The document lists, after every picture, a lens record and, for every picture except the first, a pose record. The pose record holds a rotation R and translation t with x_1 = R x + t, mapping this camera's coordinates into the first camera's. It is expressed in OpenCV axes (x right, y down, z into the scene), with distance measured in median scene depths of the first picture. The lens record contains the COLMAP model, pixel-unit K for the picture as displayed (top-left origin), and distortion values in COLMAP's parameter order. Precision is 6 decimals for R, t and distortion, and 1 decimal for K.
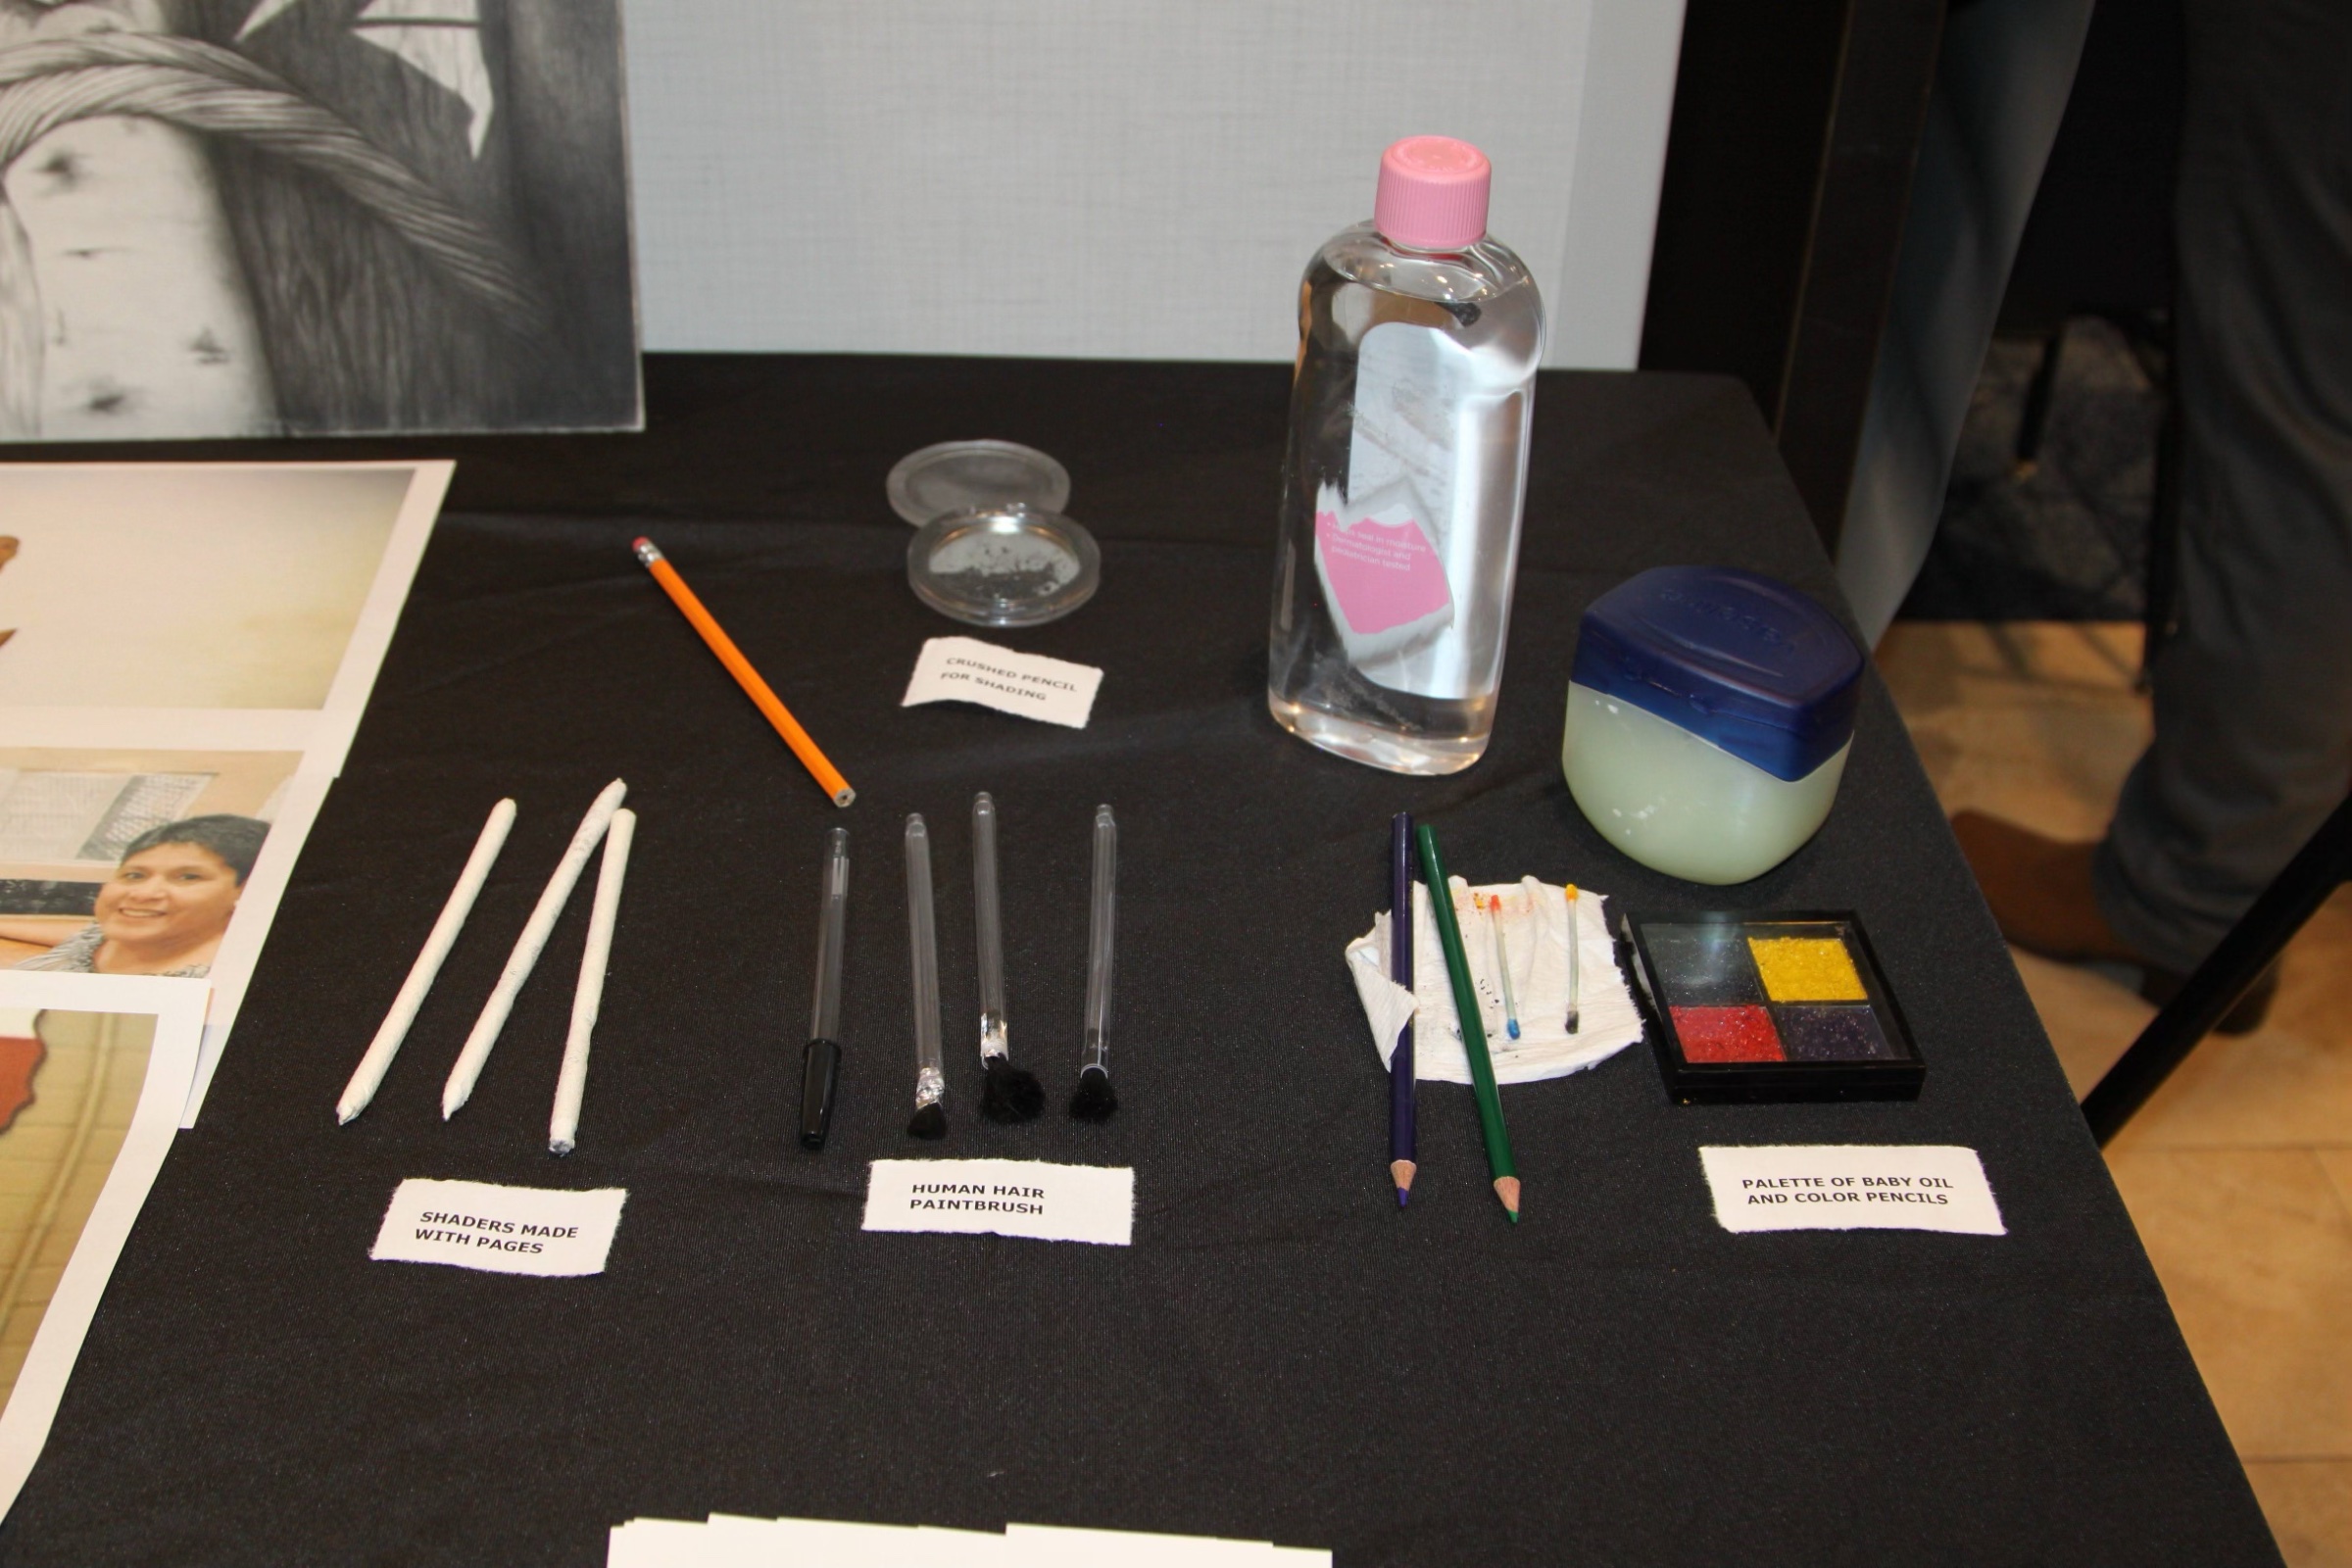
lens RADIAL K [[2582.6, 0, 1160.8], [0, 2582.6, 781.7], [0, 0, 1]] dist [-0.103437, 0.000000]
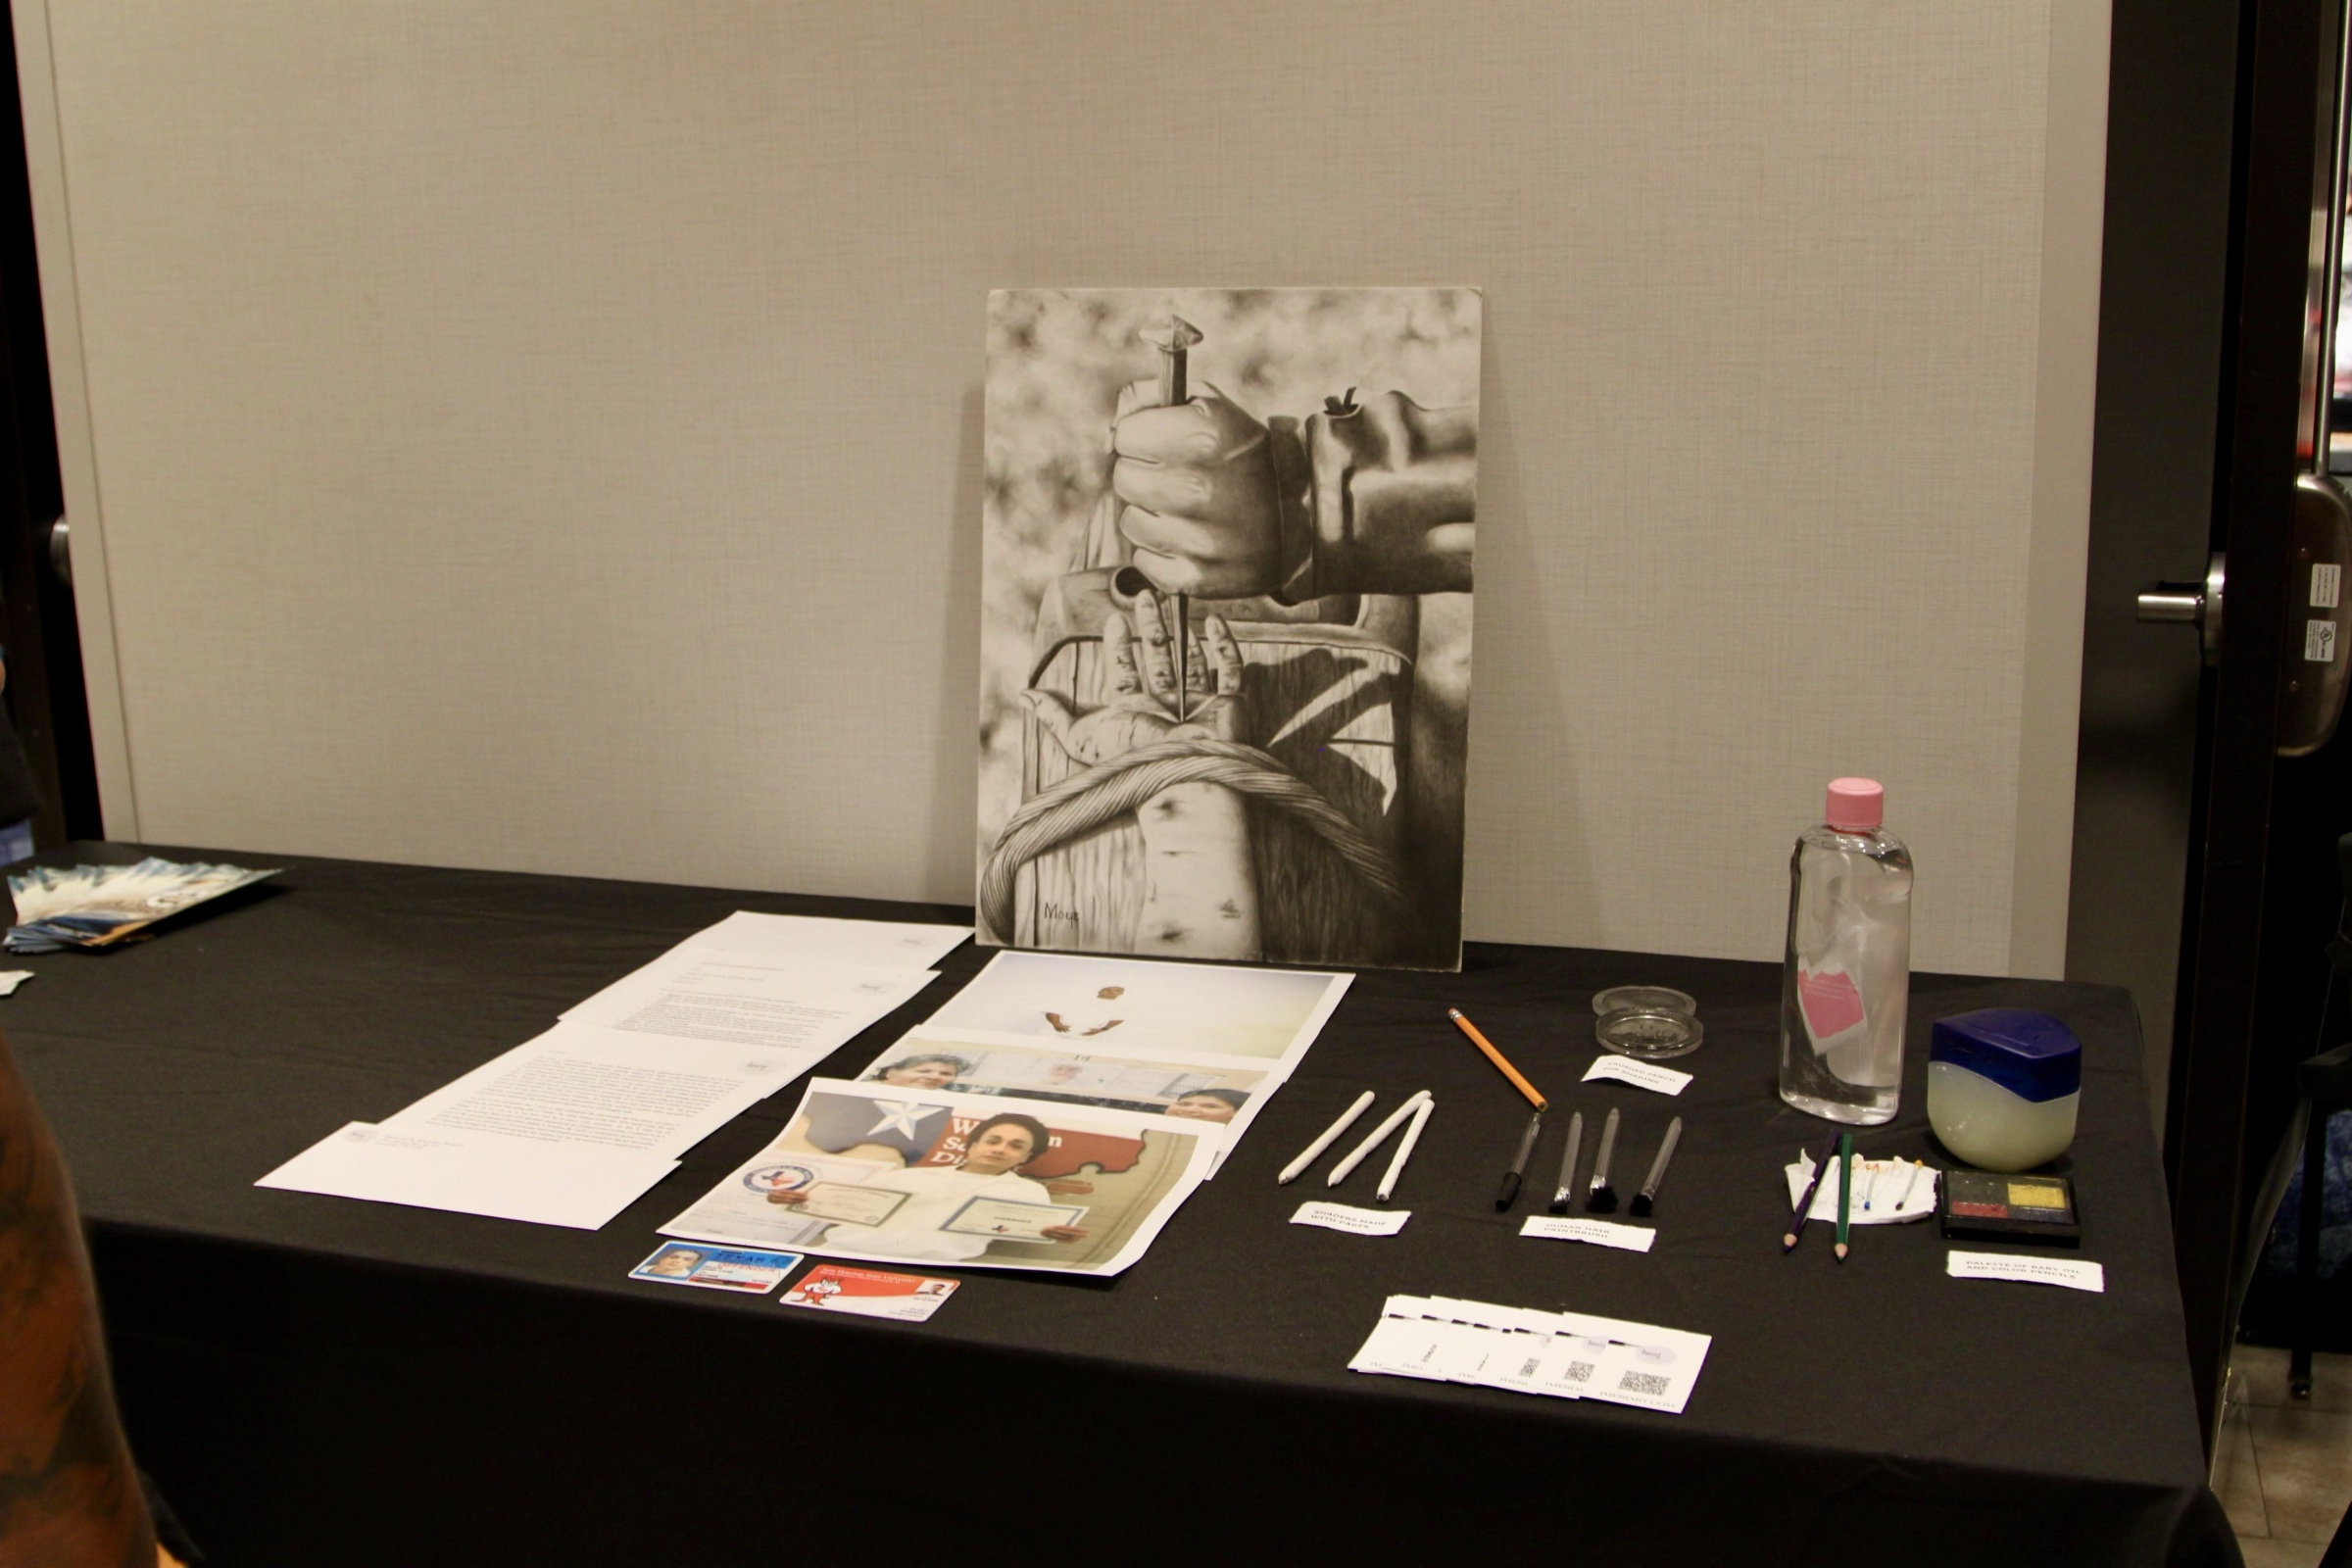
lens RADIAL K [[2582.6, 0, 1185.6], [0, 2582.6, 712.8], [0, 0, 1]] dist [-0.103437, 0.000000]
pose [[0.948447, 0.018495, -0.316396, 0.215499], [-0.138923, 0.921543, -0.362573, 0.446708], [0.284867, 0.387836, 0.876604, -0.827596]]
